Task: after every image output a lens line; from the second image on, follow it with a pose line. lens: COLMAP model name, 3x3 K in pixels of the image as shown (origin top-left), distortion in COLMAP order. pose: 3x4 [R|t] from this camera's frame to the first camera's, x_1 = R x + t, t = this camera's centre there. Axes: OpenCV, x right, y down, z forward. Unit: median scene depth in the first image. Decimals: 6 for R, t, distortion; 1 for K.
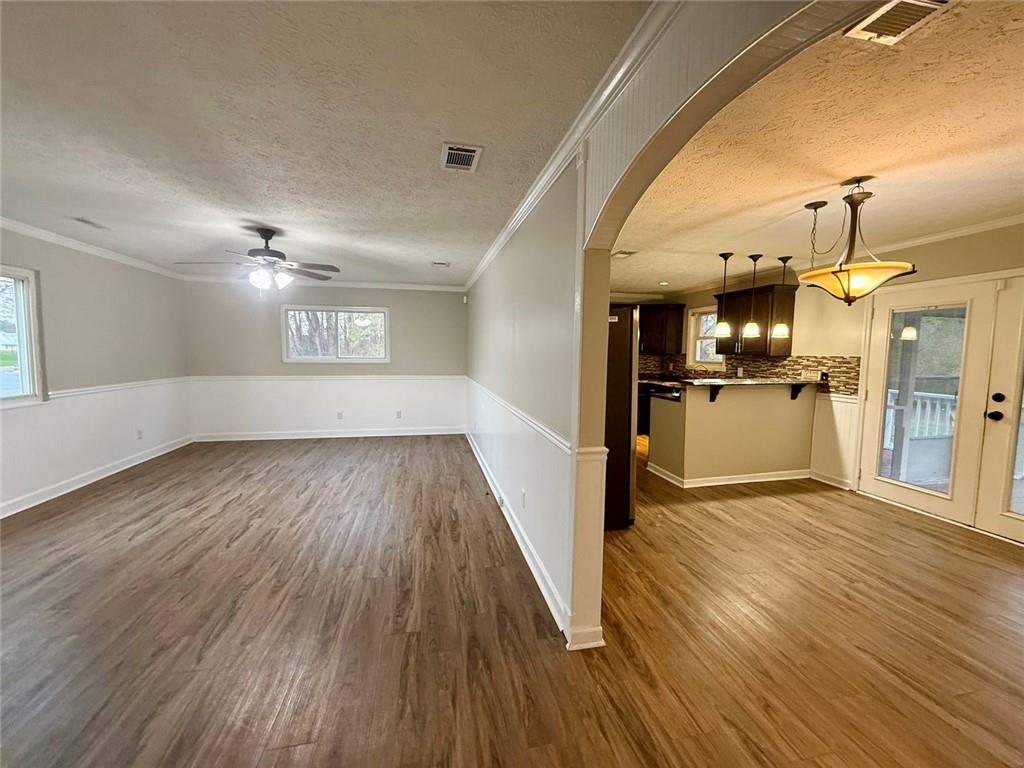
lens RADIAL K [[408.1, 0, 507.2], [0, 408.1, 382.9], [0, 0, 1]] dist [-0.000307, 0.000639]
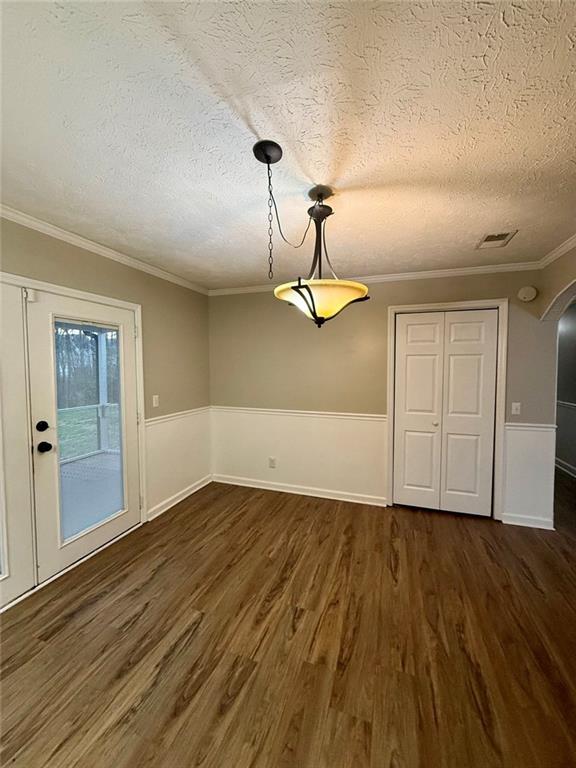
lens RADIAL K [[306.1, 0, 286.8], [0, 306.1, 382.5], [0, 0, 1]] dist [-0.000307, 0.000639]
pose [[-0.861213, -0.029450, 0.507390, 0.330257], [0.036178, 0.992235, 0.118997, -0.091196], [-0.506955, 0.120838, -0.853460, 1.005069]]
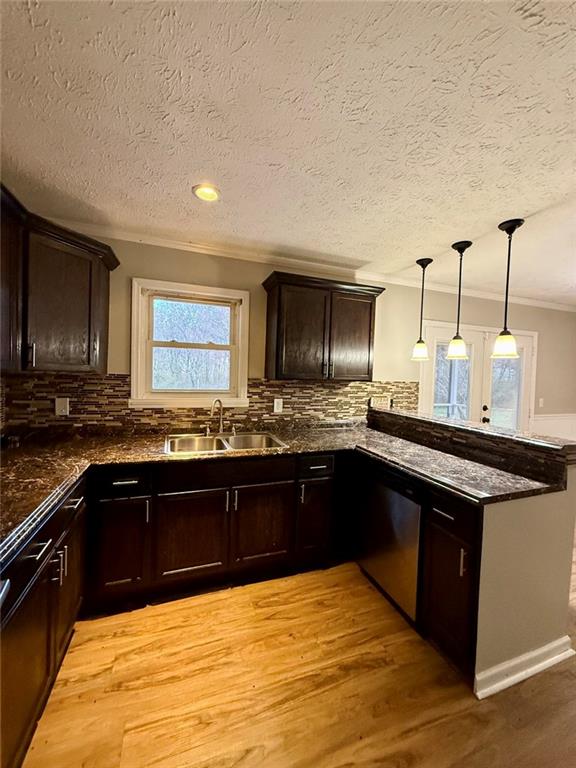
lens RADIAL K [[306.1, 0, 287.9], [0, 306.1, 381.7], [0, 0, 1]] dist [-0.000307, 0.000639]
pose [[-0.153891, -0.043015, 0.987151, 0.132900], [0.046787, 0.997614, 0.050764, -0.125181], [-0.986979, 0.053998, -0.151511, 1.500298]]
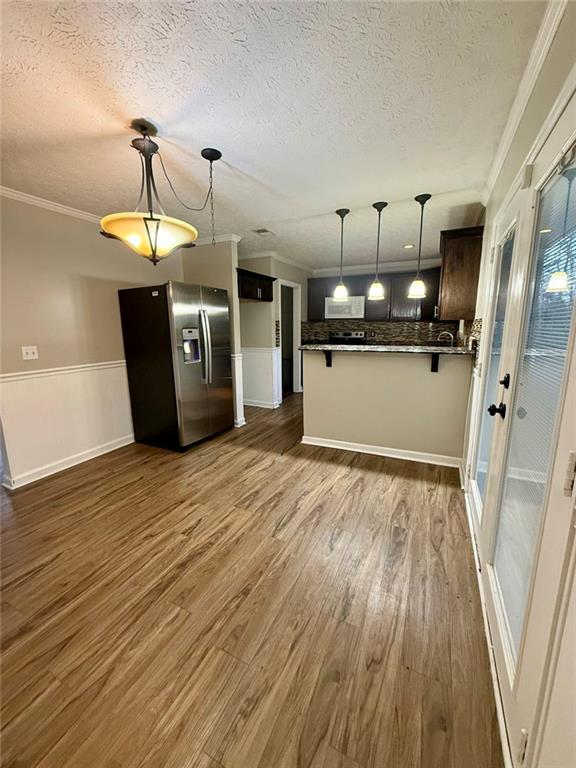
lens RADIAL K [[306.1, 0, 287.2], [0, 306.1, 381.1], [0, 0, 1]] dist [-0.000307, 0.000639]
pose [[0.793592, 0.098630, -0.600403, 0.952719], [-0.034709, 0.992506, 0.117164, -0.004952], [0.607459, -0.072141, 0.791068, 0.357299]]
